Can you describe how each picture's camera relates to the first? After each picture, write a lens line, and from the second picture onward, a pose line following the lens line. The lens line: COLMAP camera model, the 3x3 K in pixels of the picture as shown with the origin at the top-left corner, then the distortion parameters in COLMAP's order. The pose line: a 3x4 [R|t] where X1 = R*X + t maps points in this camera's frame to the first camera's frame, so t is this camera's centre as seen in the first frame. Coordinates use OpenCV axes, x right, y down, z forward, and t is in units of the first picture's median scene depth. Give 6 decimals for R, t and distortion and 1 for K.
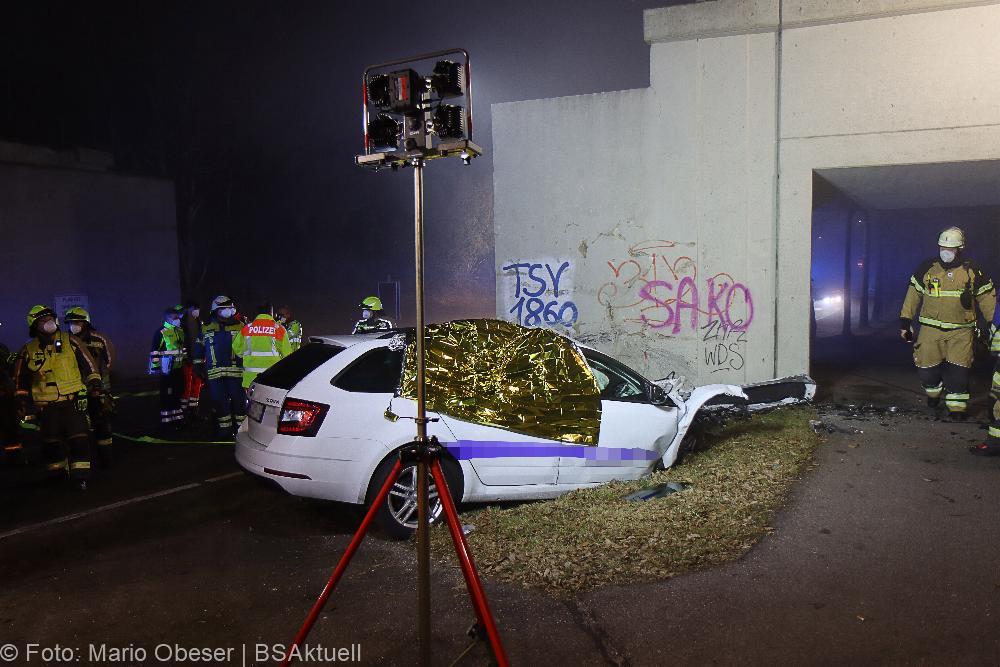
lens RADIAL K [[827.7, 0, 497.4], [0, 827.7, 339.3], [0, 0, 1]] dist [-0.020921, -0.009109]
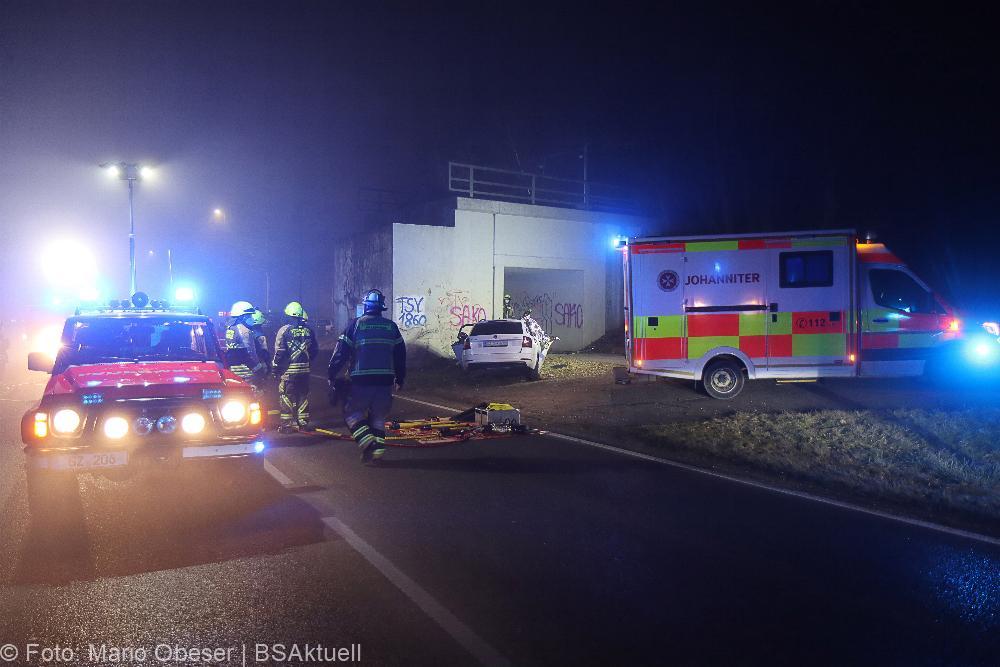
lens RADIAL K [[773.9, 0, 500.8], [0, 773.9, 328.3], [0, 0, 1]] dist [0.002819, 0.005745]
pose [[0.542635, 0.002626, 0.839965, -1.645146], [0.054300, 0.997794, -0.038198, 0.086473], [-0.838212, 0.066338, 0.541295, -0.329078]]
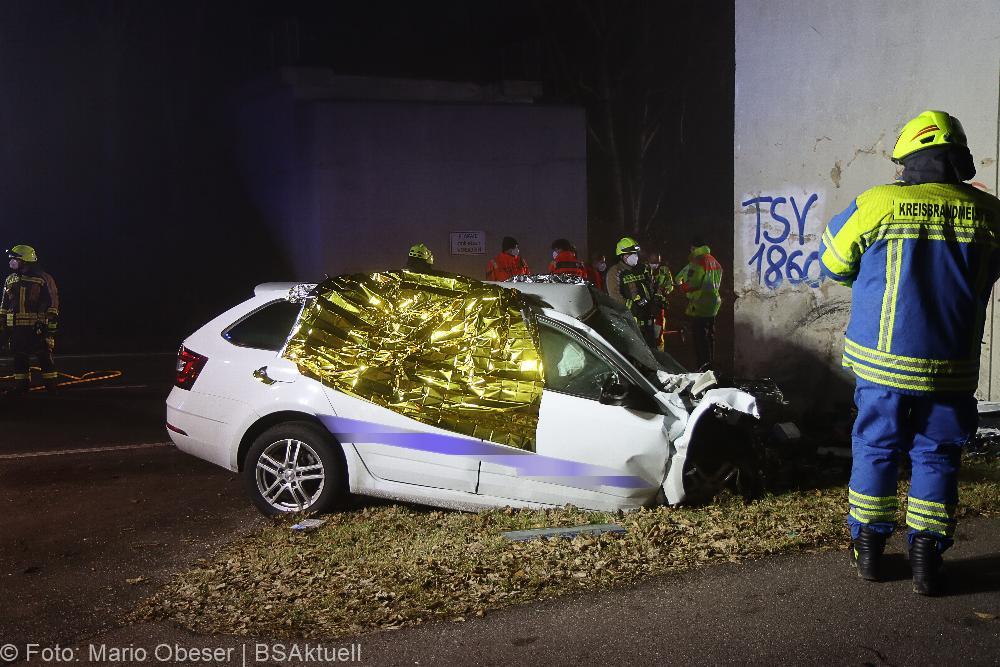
lens RADIAL K [[940.1, 0, 483.0], [0, 940.1, 334.6], [0, 0, 1]] dist [-0.006028, 0.000000]
pose [[0.772959, 0.081449, -0.629206, 0.389395], [-0.047672, 0.996378, 0.070414, -0.019294], [0.632662, -0.024432, 0.774042, 0.224932]]
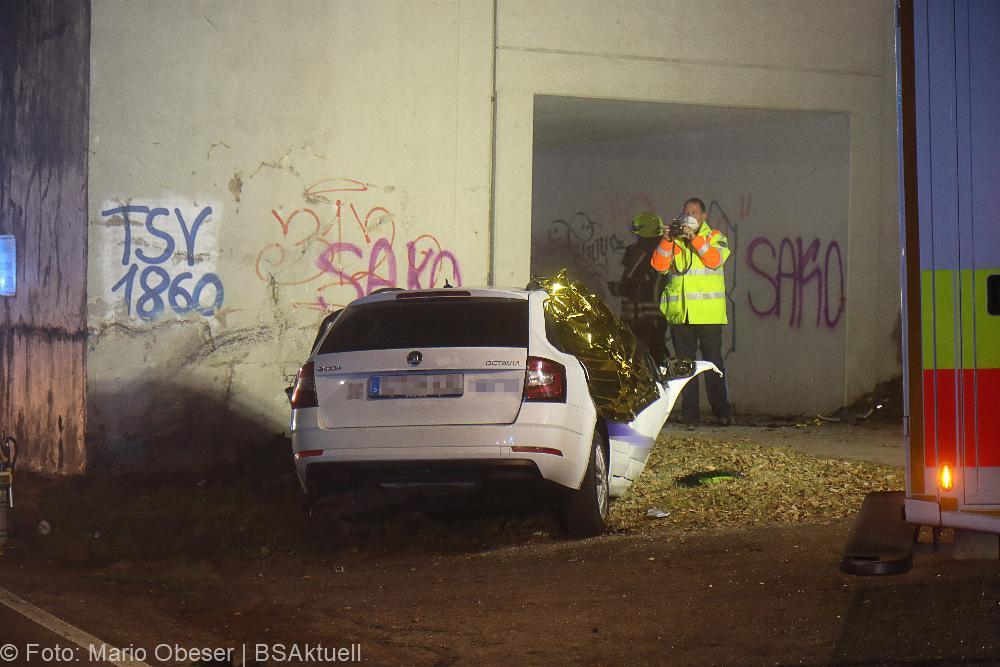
lens RADIAL K [[2431.6, 0, 501.4], [0, 2431.6, 336.0], [0, 0, 1]] dist [-0.009969, 0.000000]
pose [[0.609457, 0.006753, 0.792791, -1.227264], [0.042671, 0.998235, -0.041306, 0.084231], [-0.791670, 0.059003, 0.608093, -0.234126]]
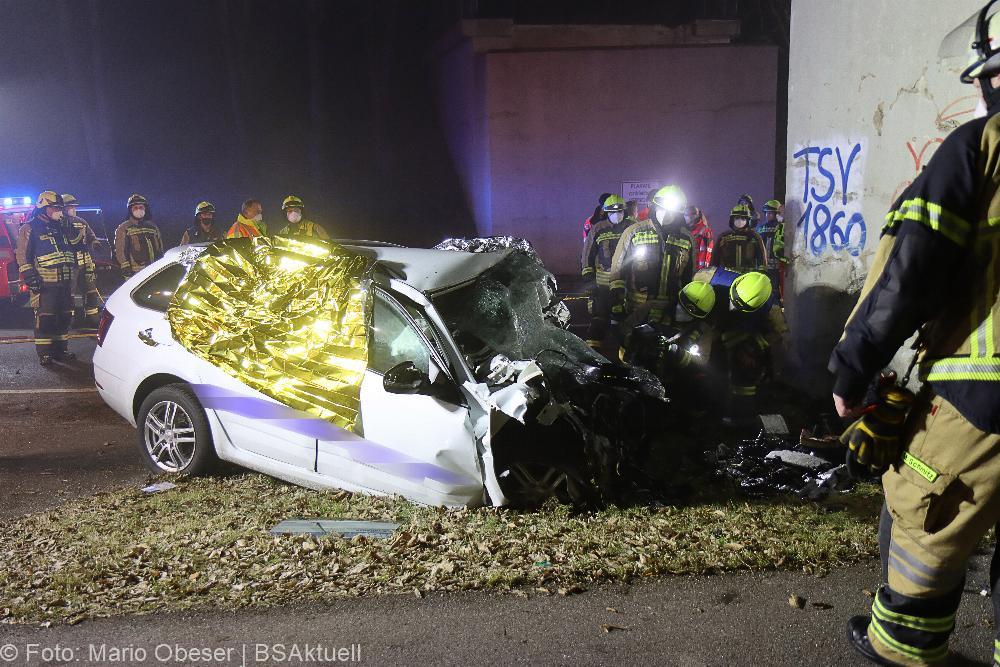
lens RADIAL K [[894.0, 0, 486.2], [0, 894.0, 339.5], [0, 0, 1]] dist [0.020954, -0.018263]
pose [[0.545023, 0.160052, -0.823003, 0.500546], [-0.053488, 0.986248, 0.156377, -0.044626], [0.836713, -0.041208, 0.546089, 0.456355]]
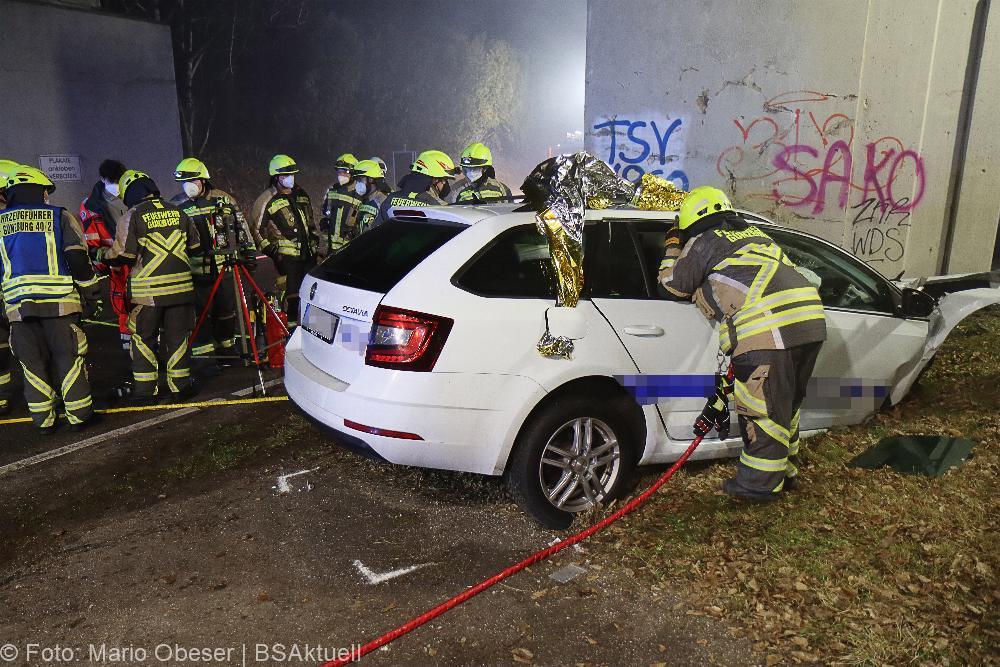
lens RADIAL K [[773.9, 0, 499.9], [0, 773.9, 333.5], [0, 0, 1]] dist [0.002819, 0.005745]
pose [[0.999586, 0.018916, 0.021697, -0.103852], [-0.021932, 0.988677, 0.148448, 0.002980], [-0.018643, -0.148862, 0.988682, 0.253963]]
